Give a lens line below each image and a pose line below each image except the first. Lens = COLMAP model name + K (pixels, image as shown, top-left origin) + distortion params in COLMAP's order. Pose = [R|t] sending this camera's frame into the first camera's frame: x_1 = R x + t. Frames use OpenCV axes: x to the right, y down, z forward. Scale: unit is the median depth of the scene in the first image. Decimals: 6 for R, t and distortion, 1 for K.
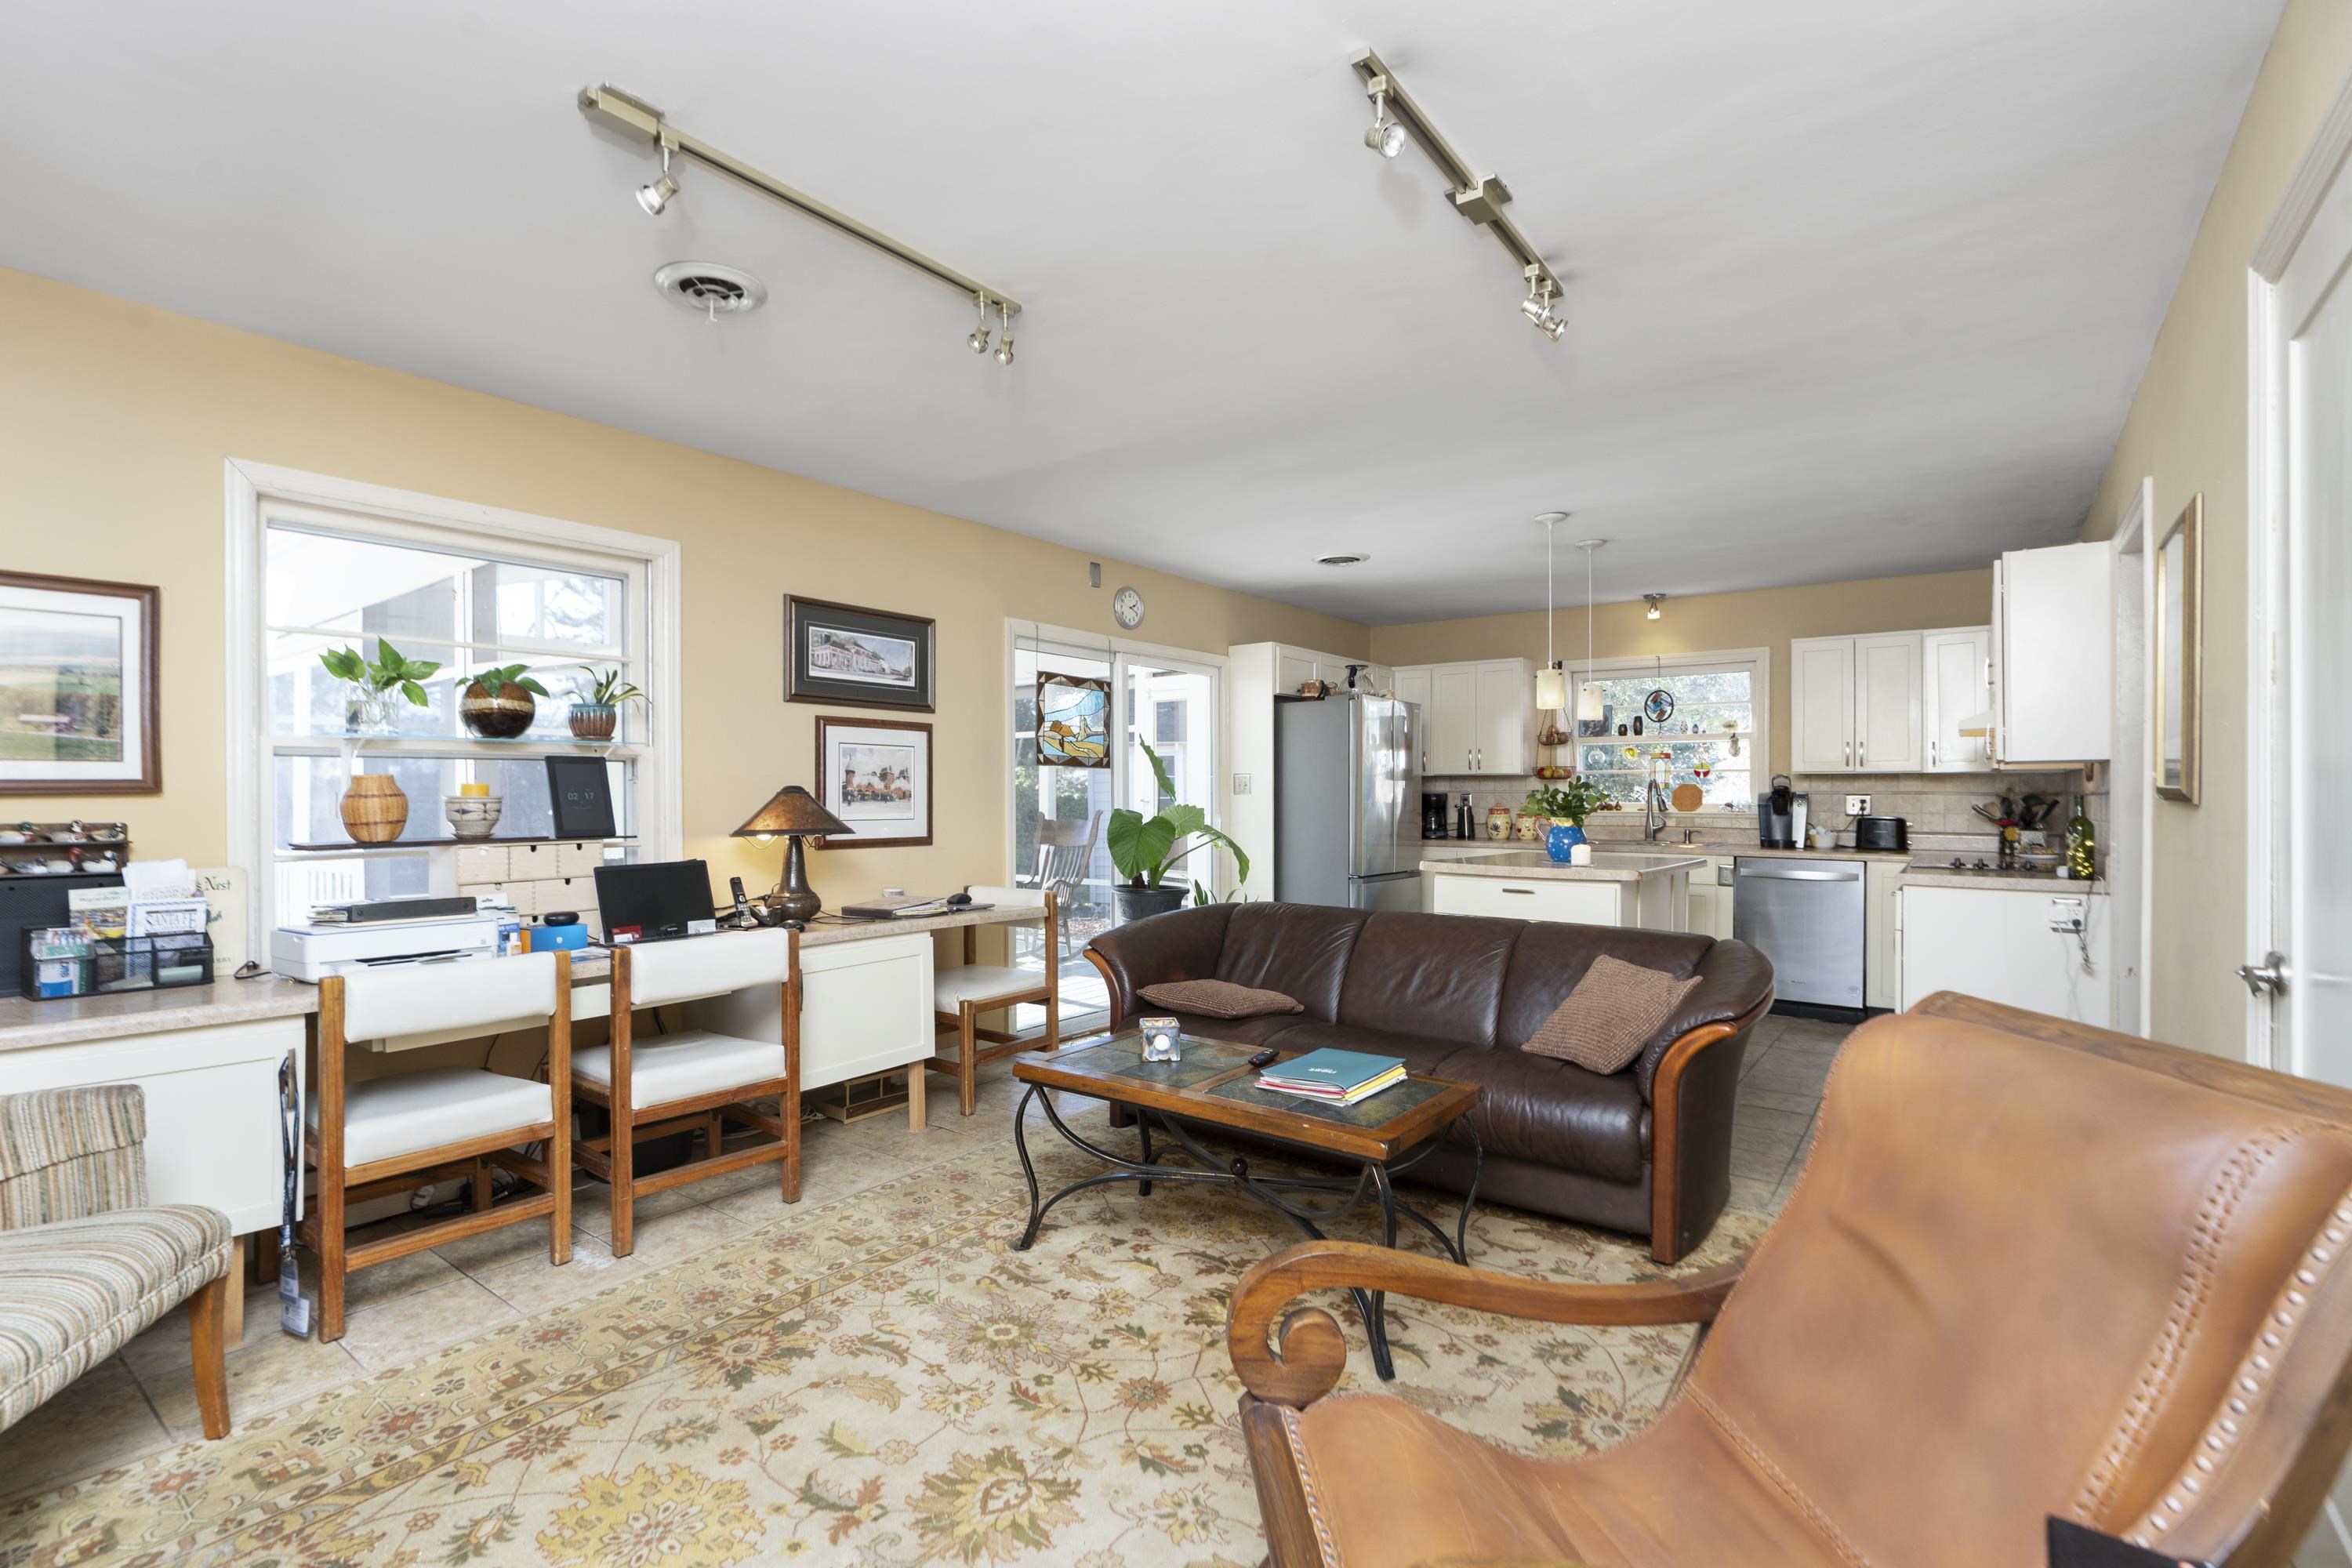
lens RADIAL K [[1080.4, 0, 1122.4], [0, 1080.4, 792.1], [0, 0, 1]] dist [-0.017398, -0.000032]
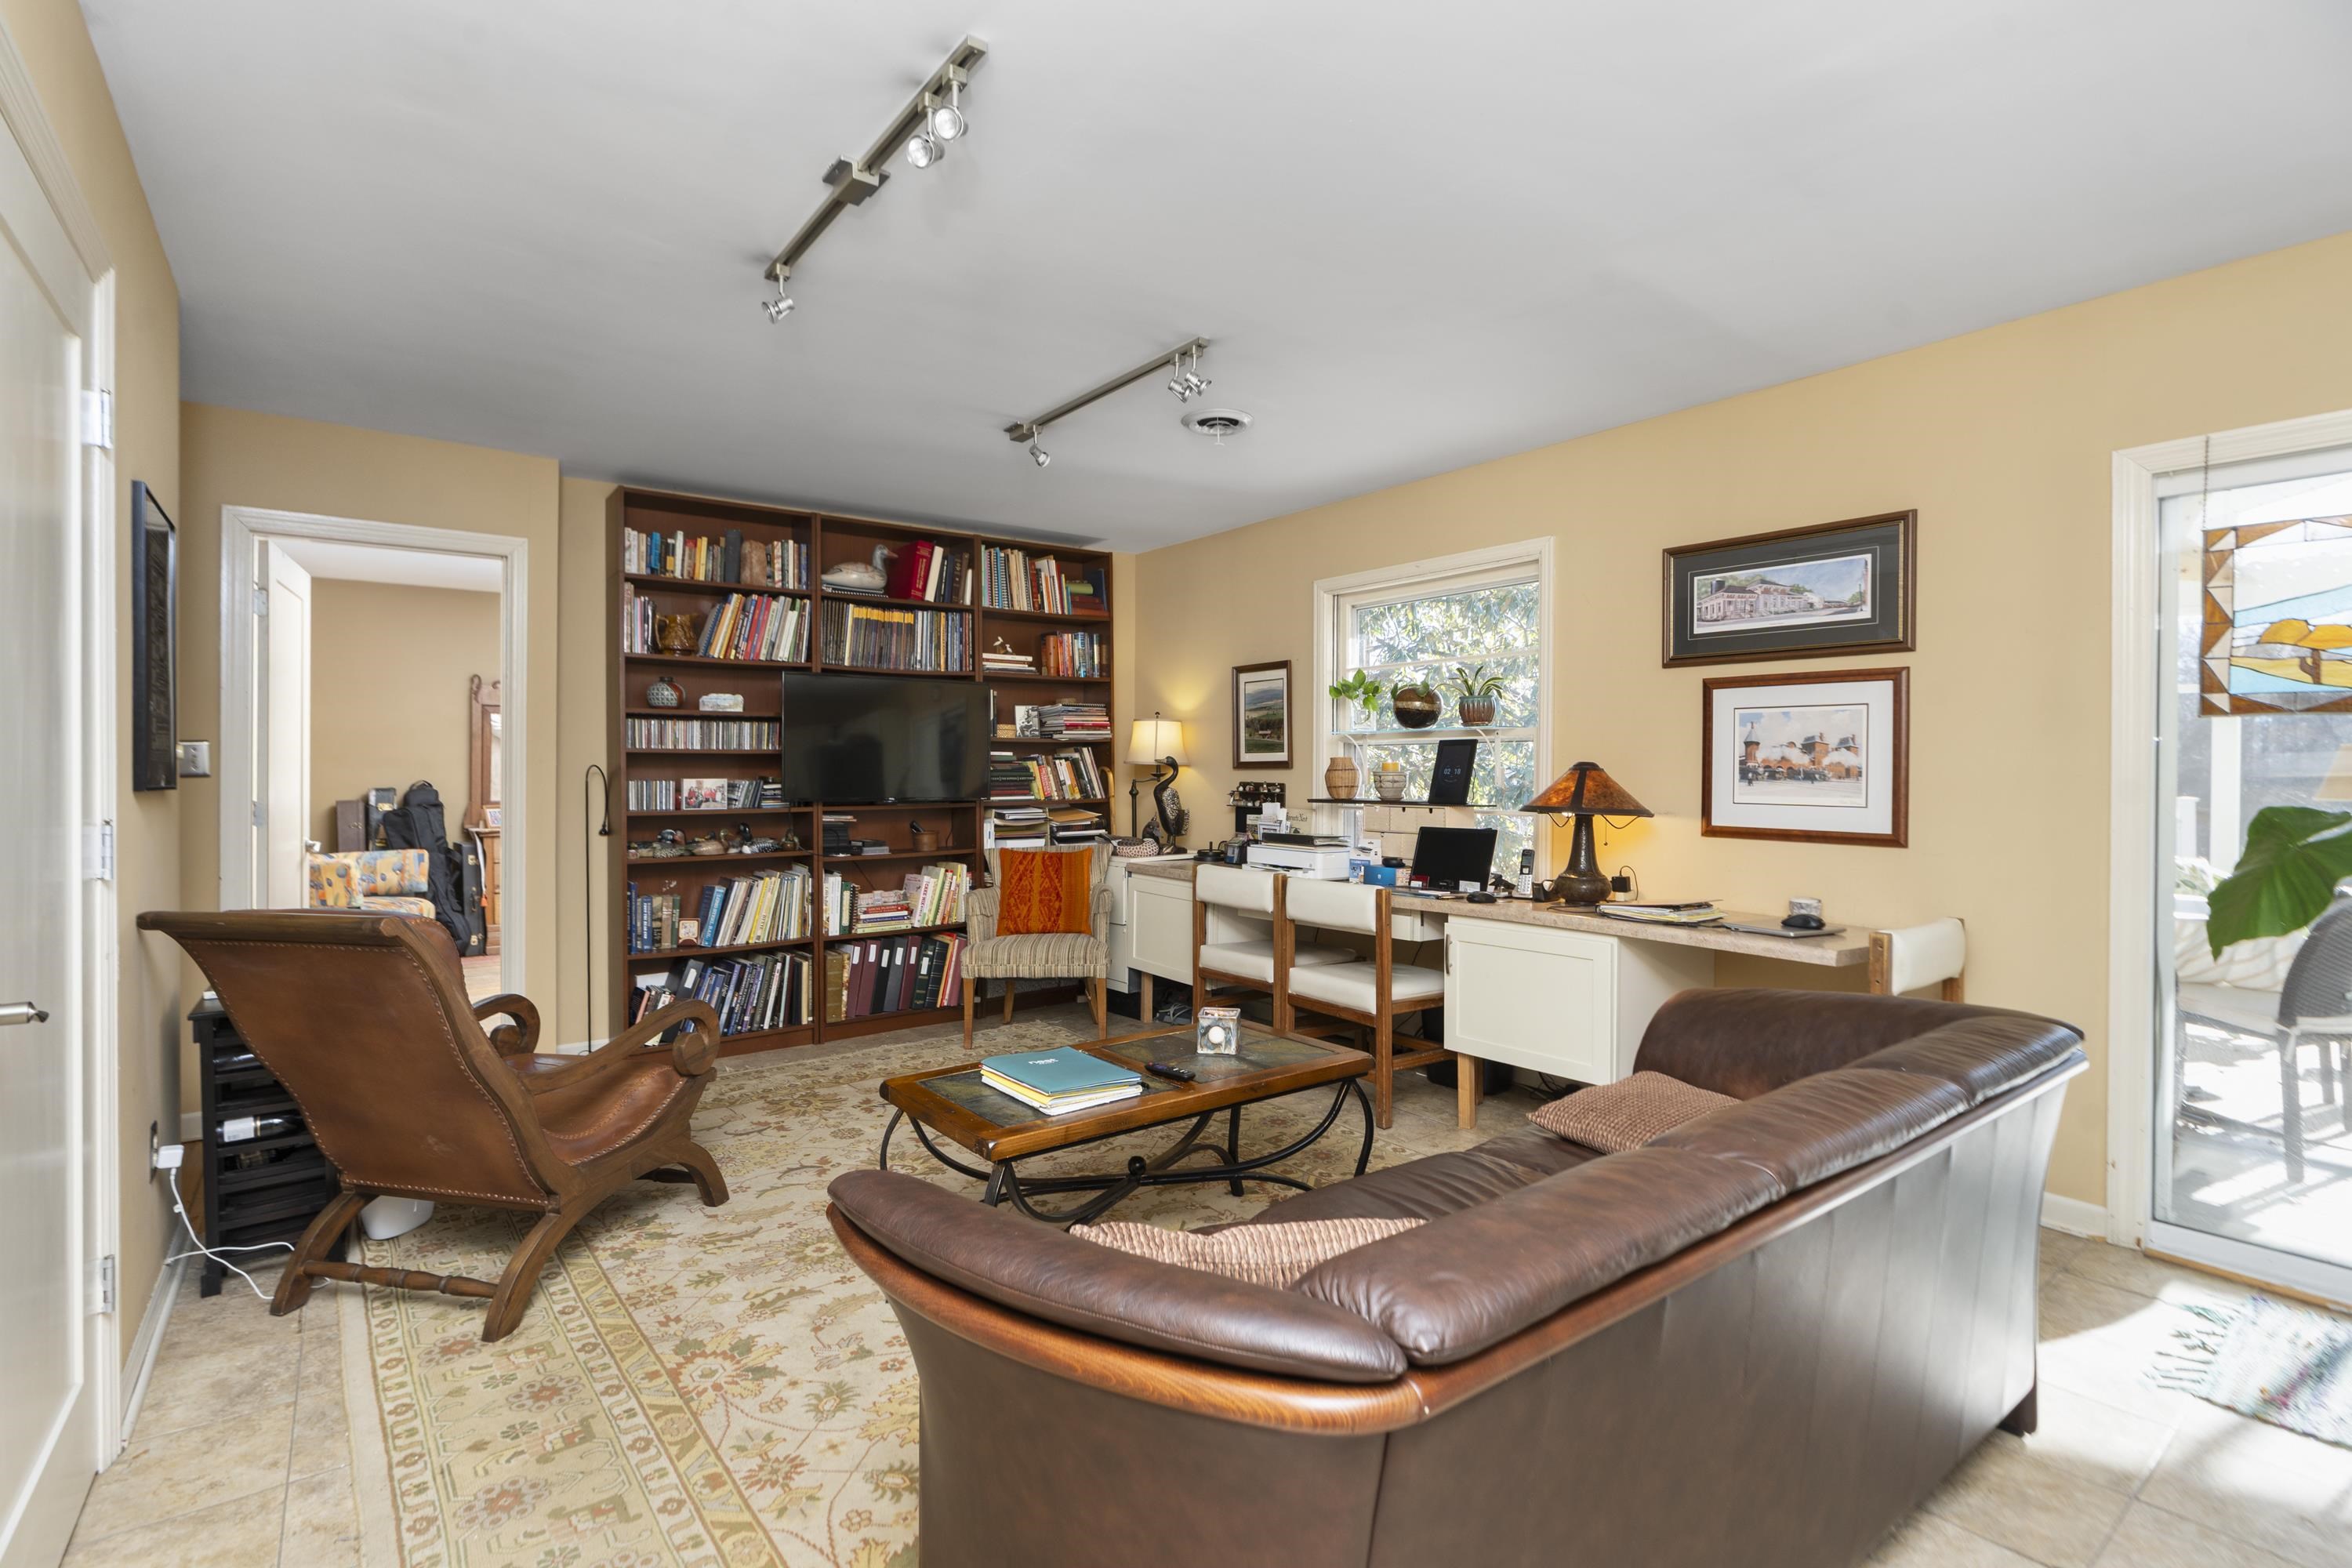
lens RADIAL K [[1084.7, 0, 1176.4], [0, 1084.7, 765.7], [0, 0, 1]] dist [-0.000969, 0.000098]
pose [[-0.243337, -0.001113, -0.969941, 0.525817], [-0.000501, 0.999999, -0.001022, -0.000994], [0.969942, 0.000238, -0.243338, 0.649993]]
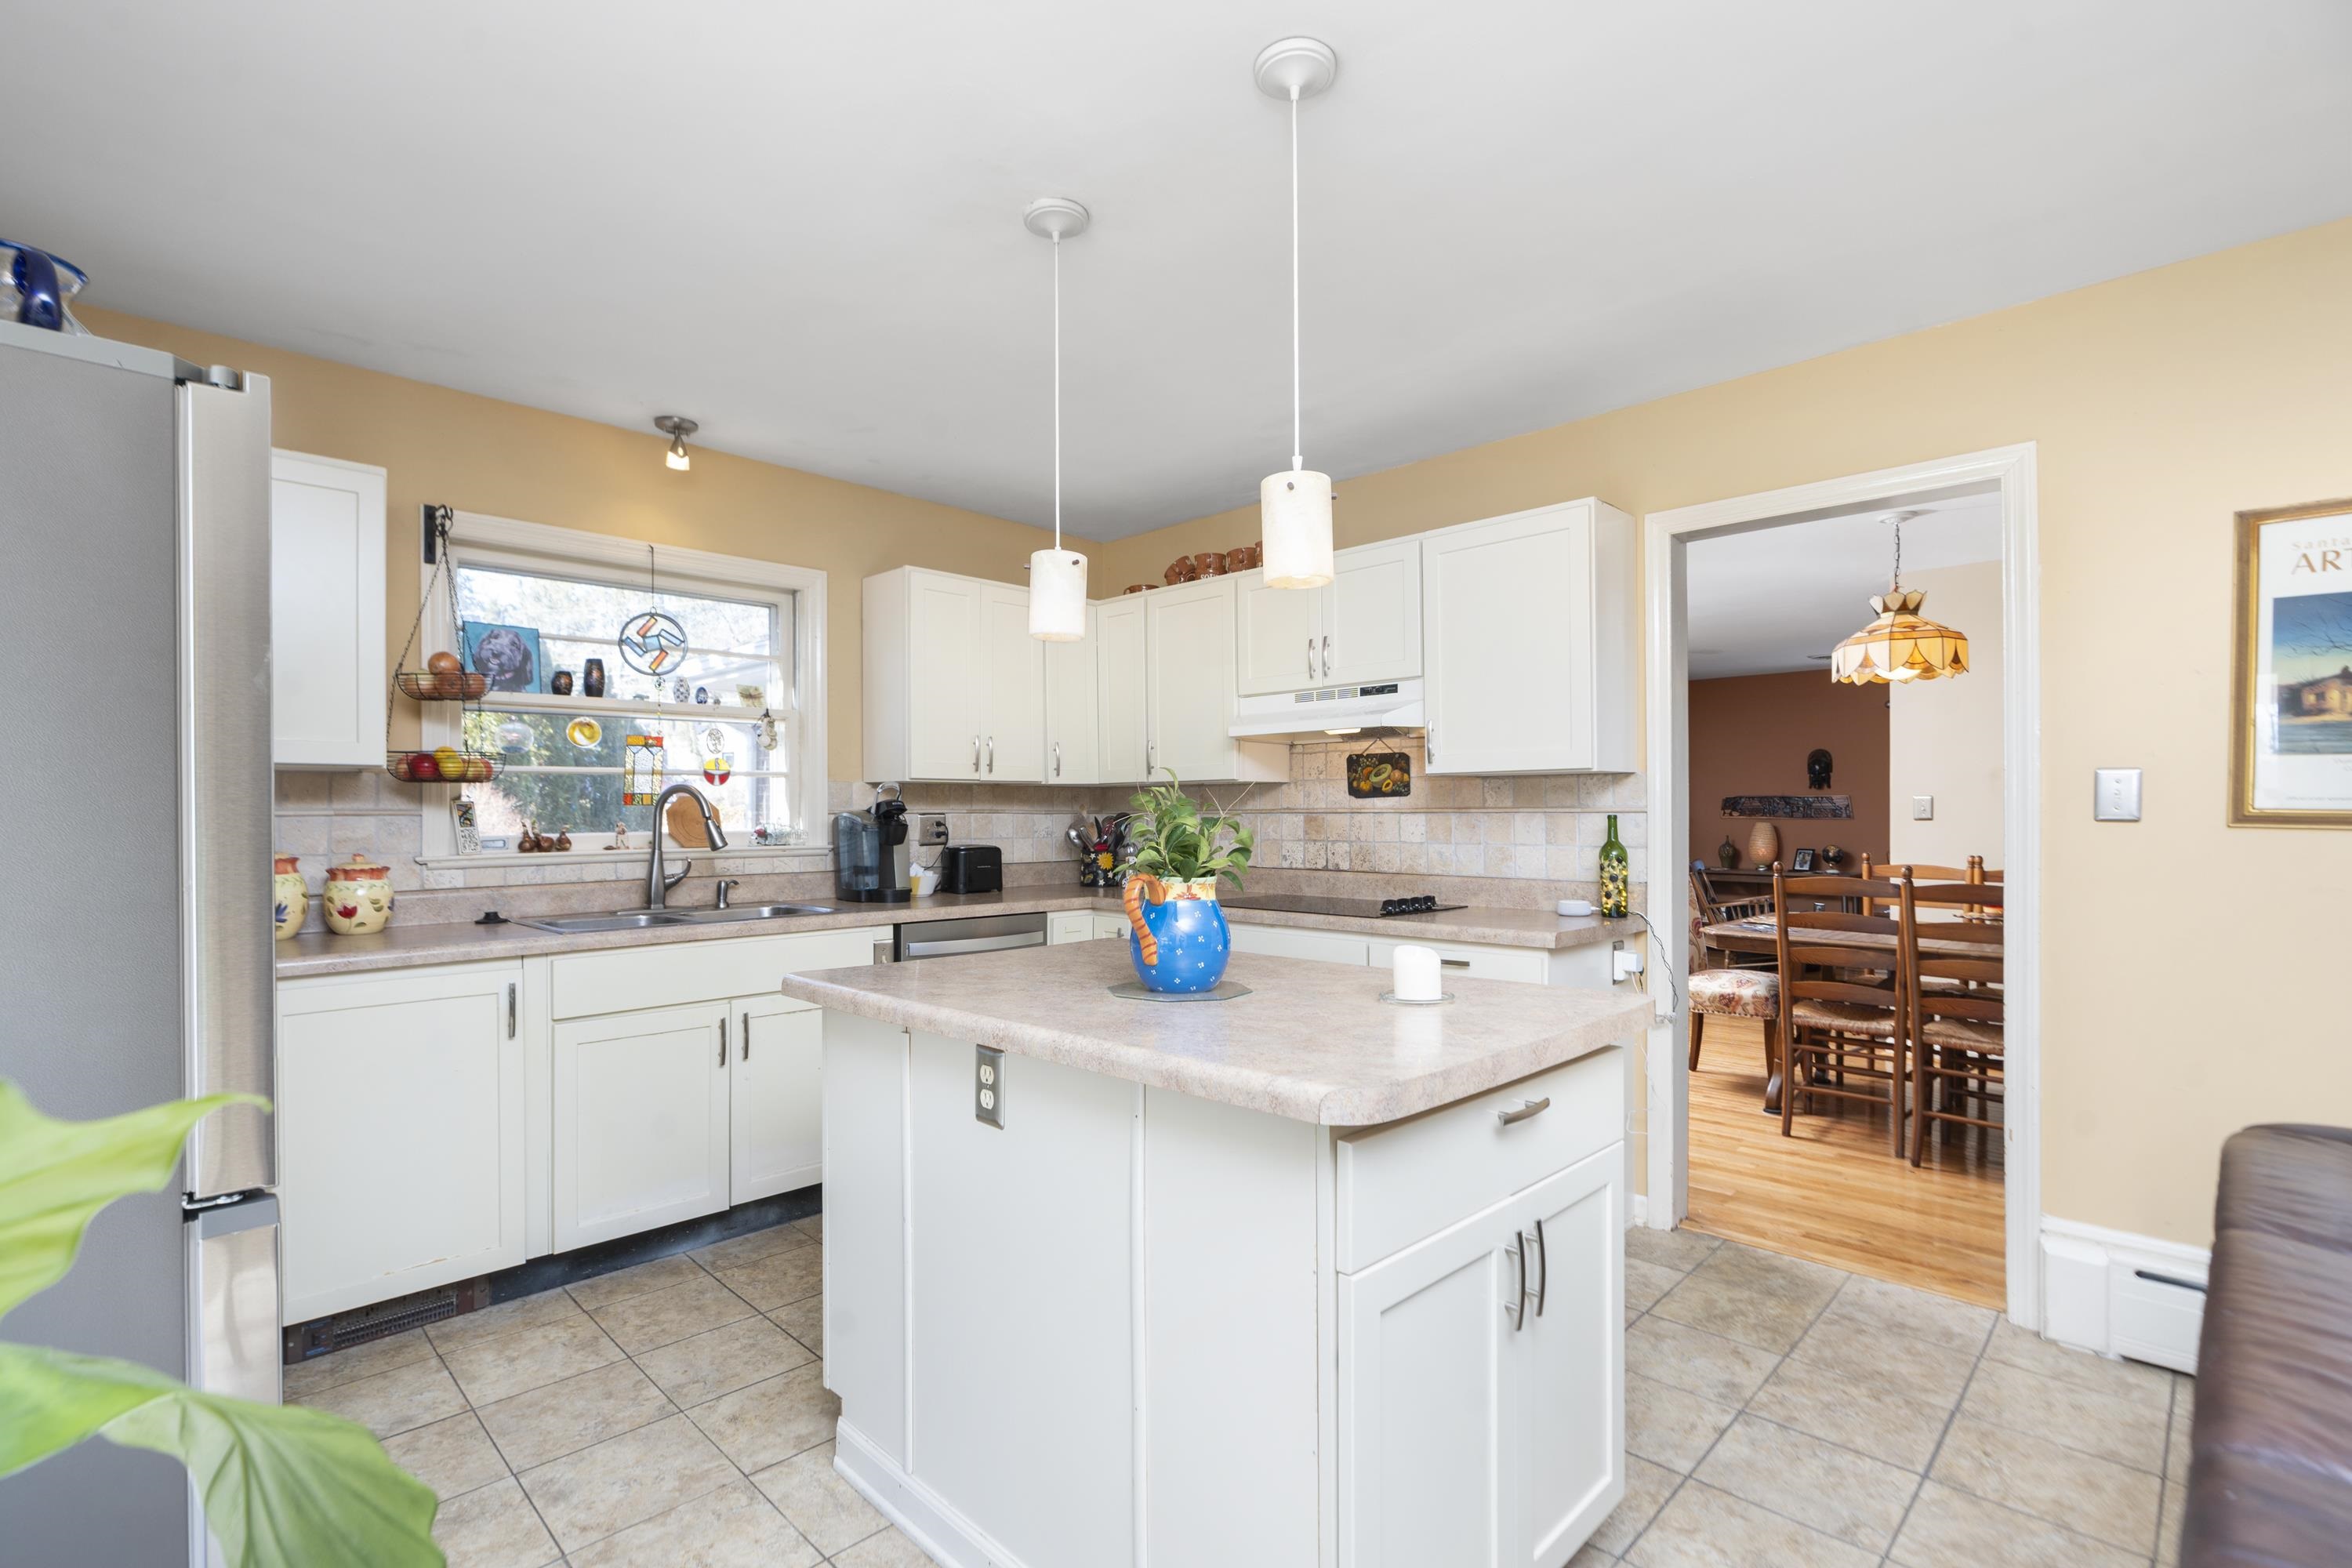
lens RADIAL K [[1083.7, 0, 1157.3], [0, 1083.7, 804.9], [0, 0, 1]] dist [0.001096, 0.000245]
pose [[0.115328, -0.001199, 0.993327, 0.018221], [0.001057, 0.999999, 0.001085, -0.004751], [-0.993327, 0.000925, 0.115329, 0.911814]]
